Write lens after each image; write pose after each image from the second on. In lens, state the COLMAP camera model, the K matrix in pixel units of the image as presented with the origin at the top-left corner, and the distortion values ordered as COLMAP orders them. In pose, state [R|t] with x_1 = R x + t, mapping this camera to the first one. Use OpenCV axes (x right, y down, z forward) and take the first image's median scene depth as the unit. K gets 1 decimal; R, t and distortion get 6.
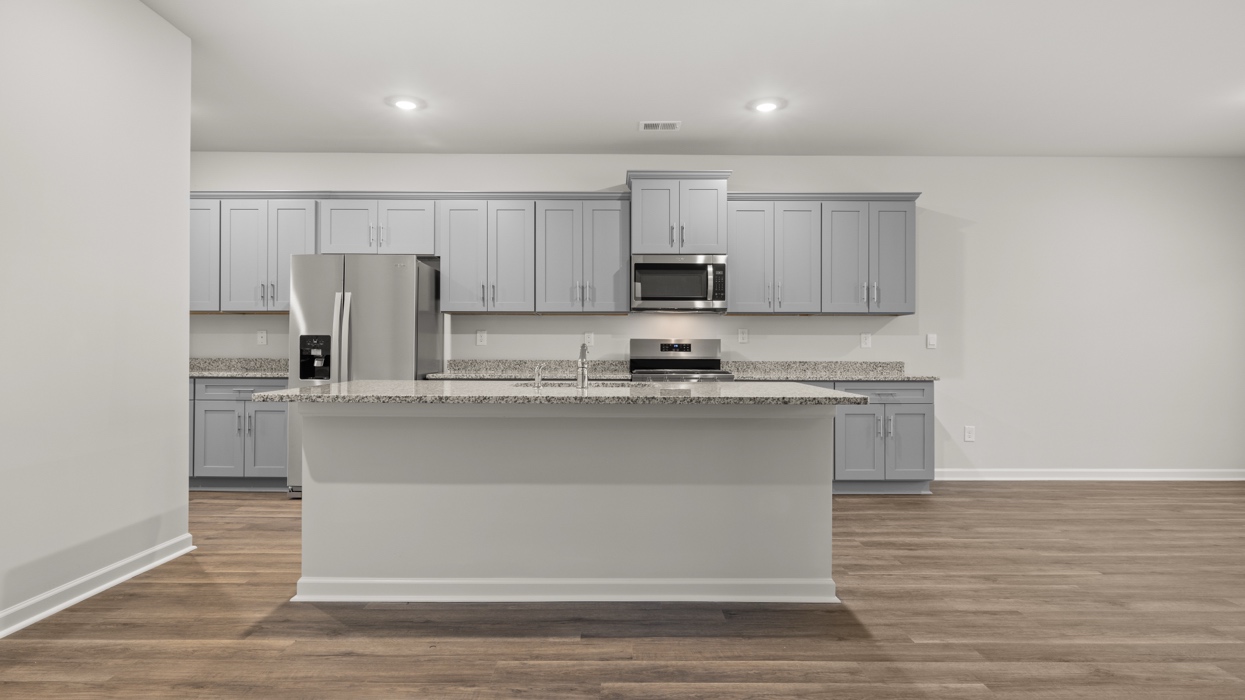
lens RADIAL K [[653.8, 0, 620.4], [0, 653.8, 355.6], [0, 0, 1]] dist [-0.001370, -0.001290]
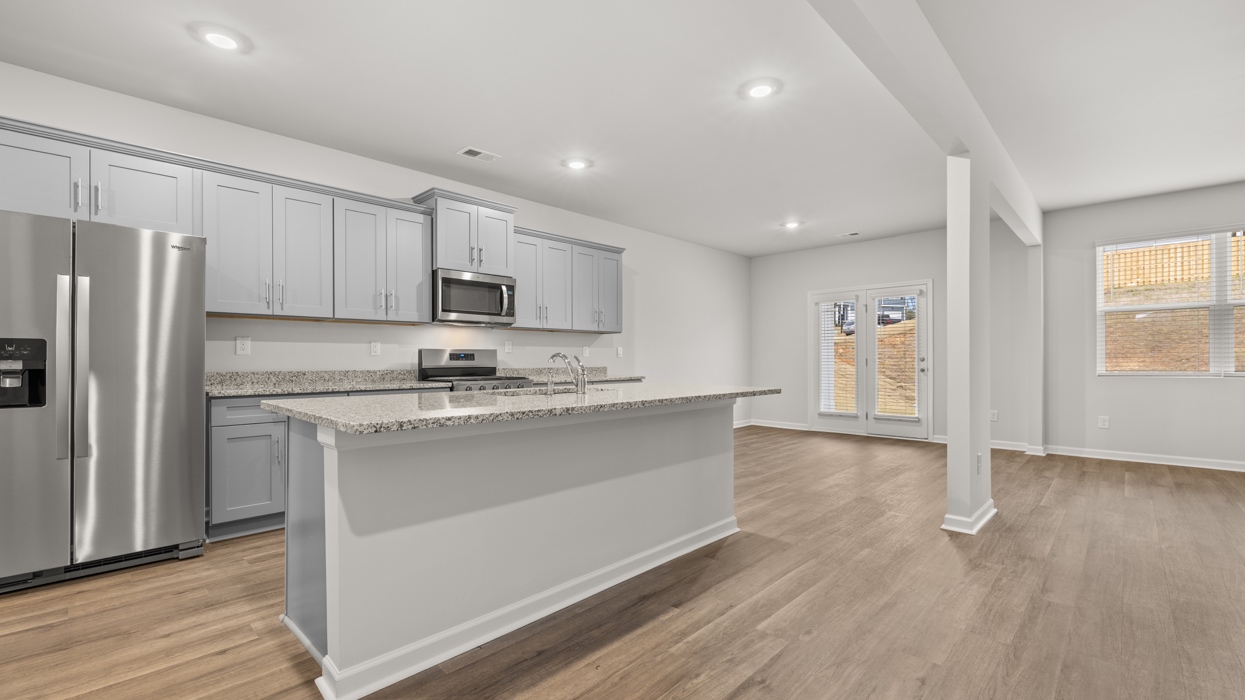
lens RADIAL K [[522.5, 0, 624.0], [0, 522.5, 364.0], [0, 0, 1]] dist [0.000046, 0.000148]
pose [[0.703164, -0.011998, 0.710927, -0.383359], [0.011685, 0.999918, 0.005318, -0.002121], [-0.710932, 0.004568, 0.703246, 0.205786]]
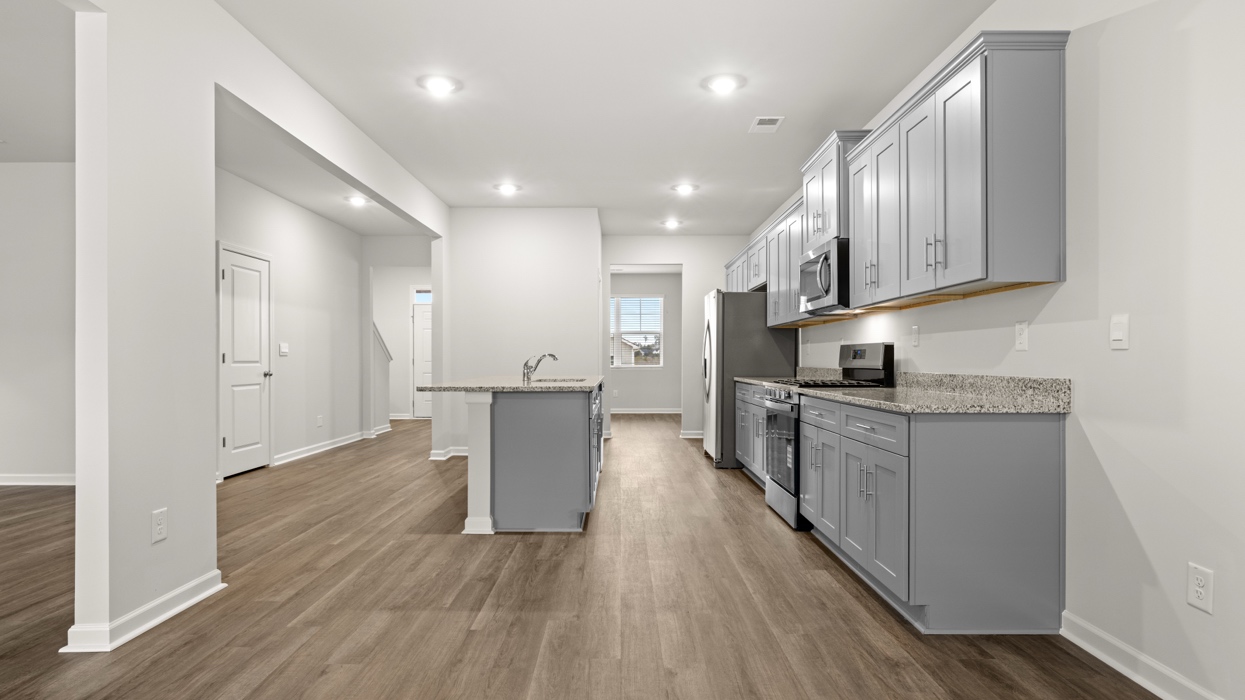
lens RADIAL K [[653.8, 0, 620.4], [0, 653.8, 355.6], [0, 0, 1]] dist [-0.001370, -0.001290]
pose [[-0.010875, -0.008214, -0.999907, 1.016191], [-0.002443, 0.999963, -0.008188, -0.003061], [0.999938, 0.002354, -0.010895, 0.778348]]
